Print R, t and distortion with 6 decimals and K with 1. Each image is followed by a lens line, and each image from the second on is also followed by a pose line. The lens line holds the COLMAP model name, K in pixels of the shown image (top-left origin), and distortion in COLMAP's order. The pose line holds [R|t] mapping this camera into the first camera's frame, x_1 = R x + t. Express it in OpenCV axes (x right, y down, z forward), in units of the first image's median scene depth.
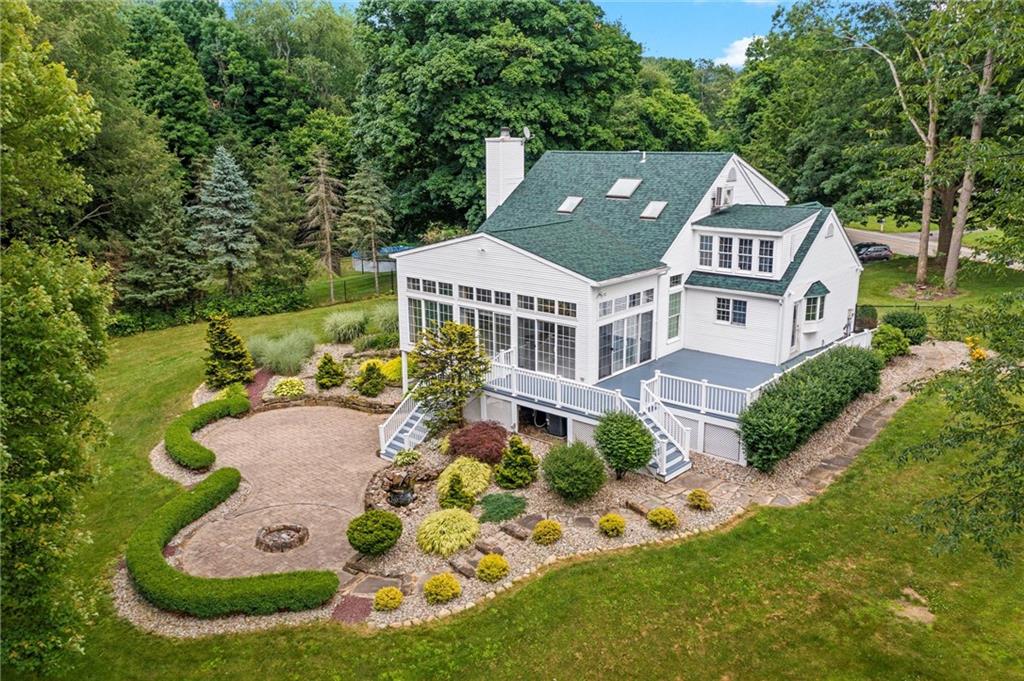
lens RADIAL K [[807.9, 0, 509.1], [0, 807.9, 343.5], [0, 0, 1]] dist [-0.006343, 0.005834]
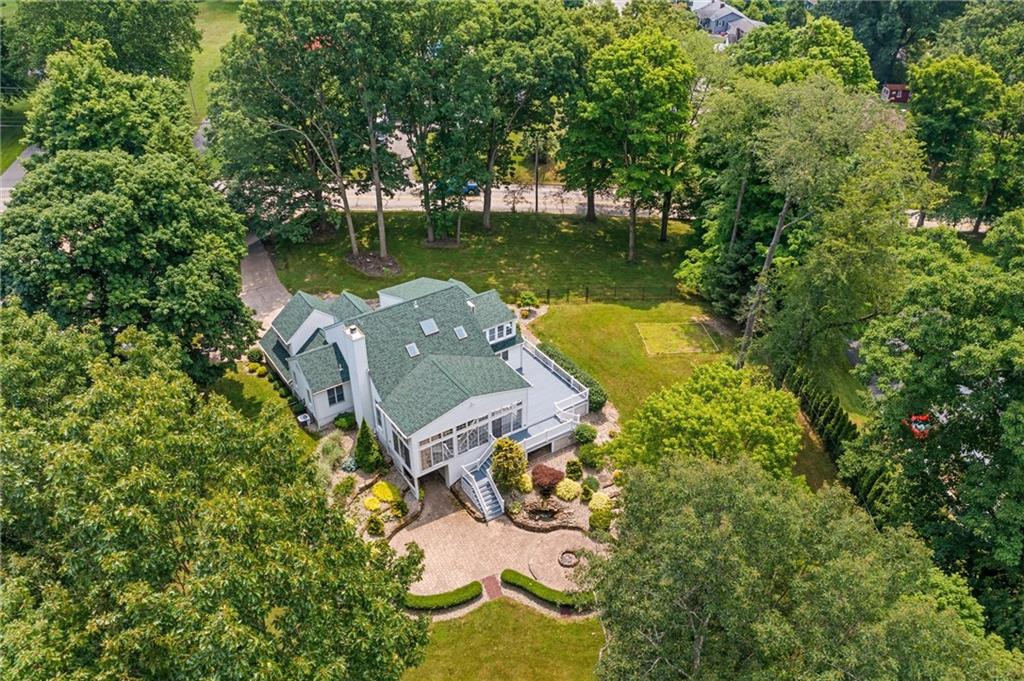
lens RADIAL K [[807.9, 0, 510.9], [0, 807.9, 342.2], [0, 0, 1]] dist [-0.006343, 0.005834]
pose [[0.263592, -0.531111, 0.805258, -1.405986], [0.230162, 0.845298, 0.482179, -1.090836], [-0.936774, 0.058241, 0.345055, 0.240527]]
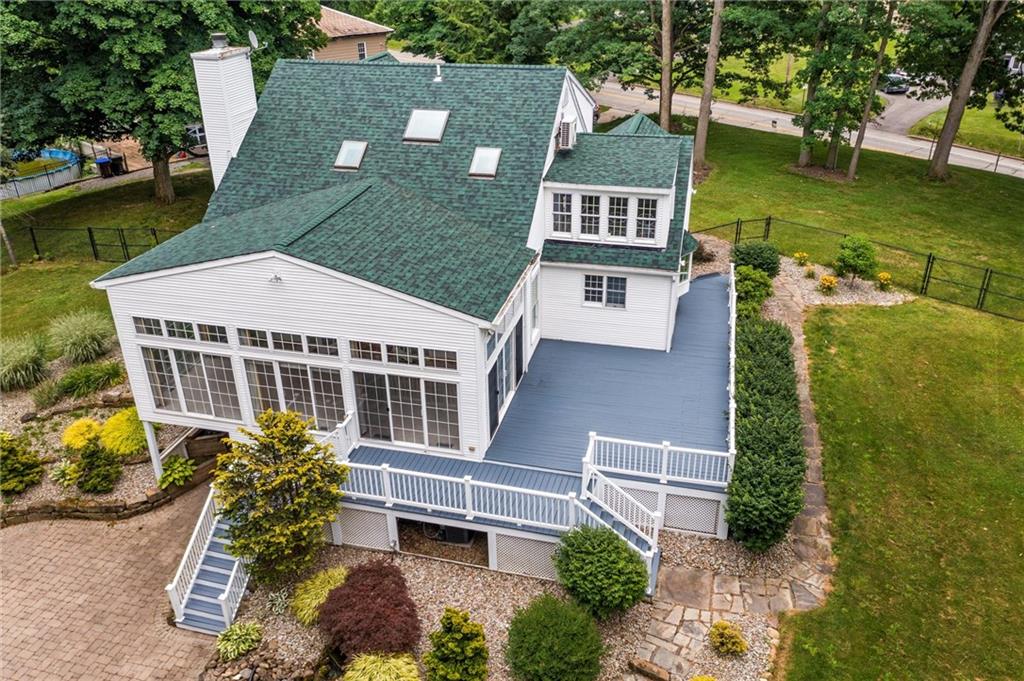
lens RADIAL K [[807.9, 0, 506.1], [0, 807.9, 338.3], [0, 0, 1]] dist [-0.006343, 0.005834]
pose [[0.894543, -0.205315, 0.397037, -0.127047], [0.117716, 0.965117, 0.233862, -0.188072], [-0.431203, -0.162462, 0.887508, 0.345250]]
